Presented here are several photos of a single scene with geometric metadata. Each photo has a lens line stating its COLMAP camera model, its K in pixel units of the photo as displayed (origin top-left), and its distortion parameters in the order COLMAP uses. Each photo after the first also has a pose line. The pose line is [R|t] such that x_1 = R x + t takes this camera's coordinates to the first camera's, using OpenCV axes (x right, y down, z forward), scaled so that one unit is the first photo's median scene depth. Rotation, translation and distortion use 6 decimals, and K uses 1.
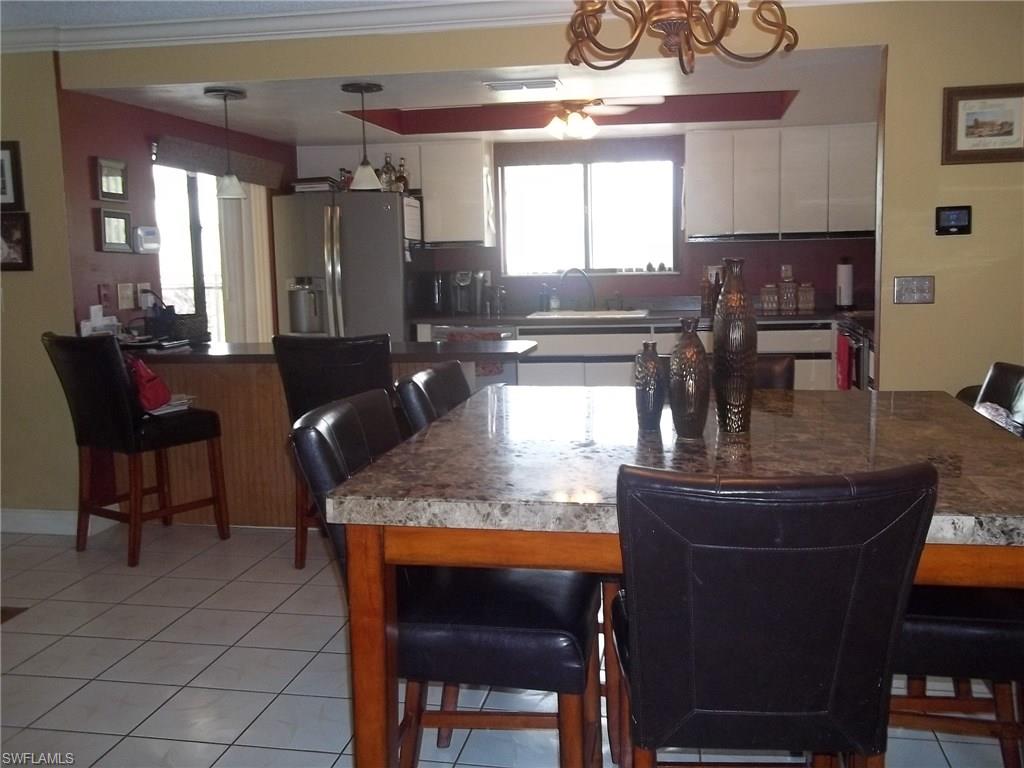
lens RADIAL K [[990.2, 0, 515.7], [0, 990.2, 382.2], [0, 0, 1]] dist [-0.006777, 0.000000]
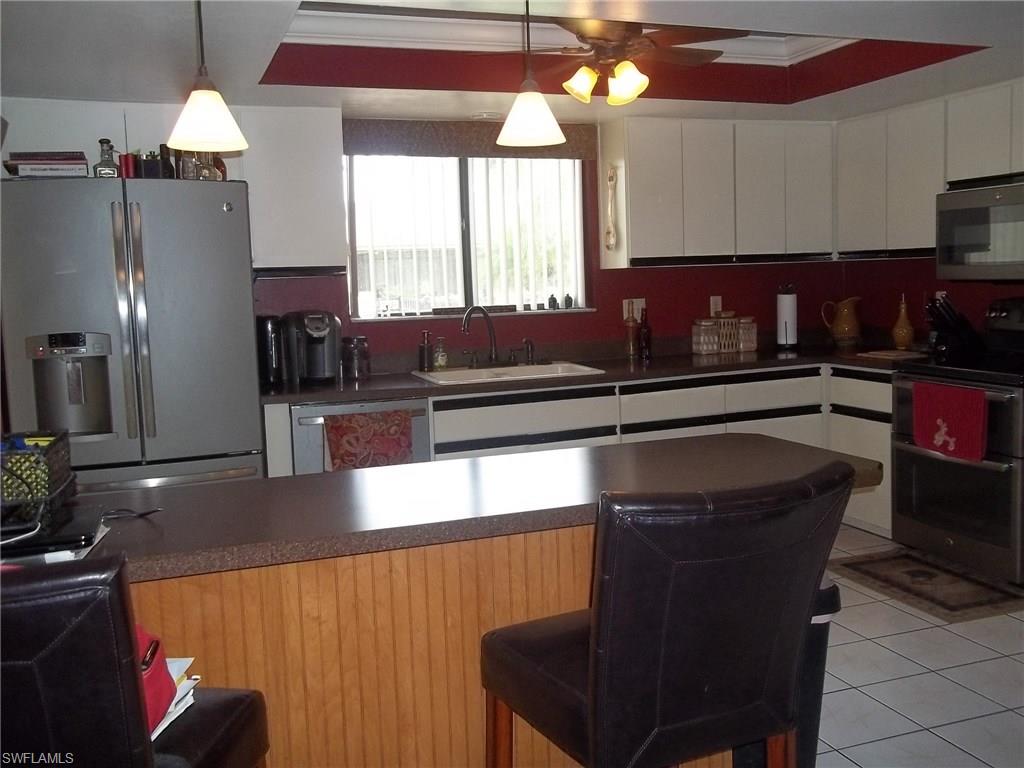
lens RADIAL K [[990.2, 0, 516.2], [0, 990.2, 379.2], [0, 0, 1]] dist [-0.006777, 0.000000]
pose [[0.856431, -0.060021, 0.512760, -0.287280], [0.079982, 0.996653, -0.016927, -0.054458], [-0.510028, 0.055509, 0.858365, 0.427330]]
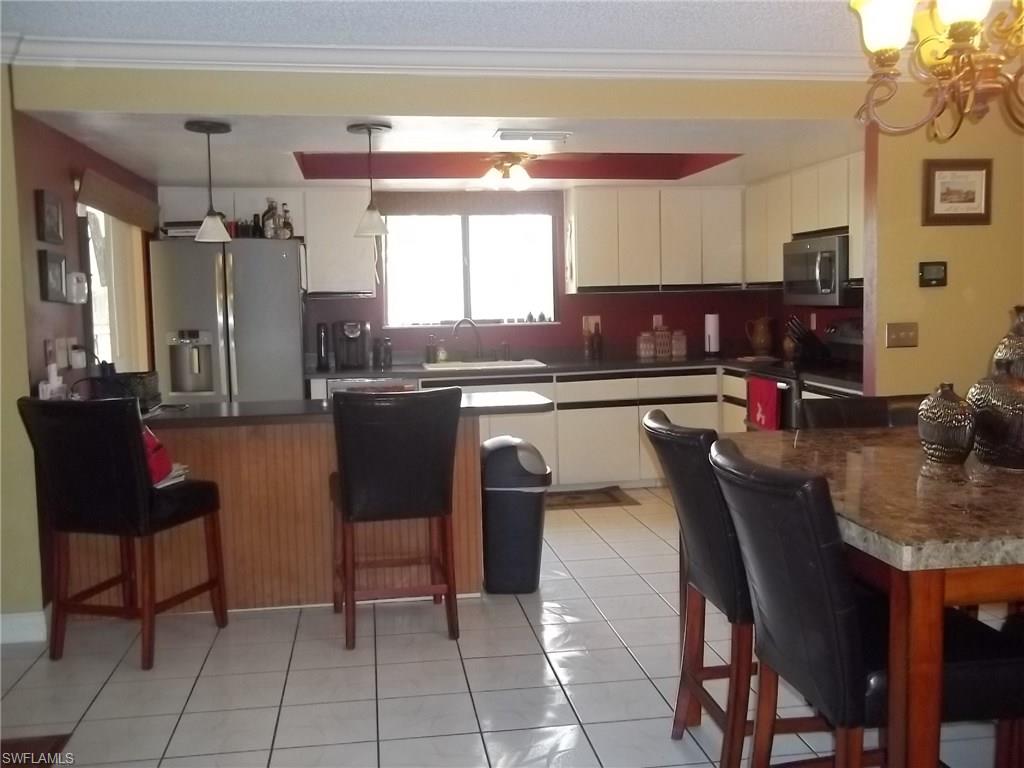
lens RADIAL K [[990.2, 0, 517.1], [0, 990.2, 382.3], [0, 0, 1]] dist [-0.006777, 0.000000]
pose [[0.941444, -0.026718, 0.336110, -0.241395], [0.044465, 0.997987, -0.045214, -0.004806], [-0.334225, 0.057512, 0.940737, 0.053768]]
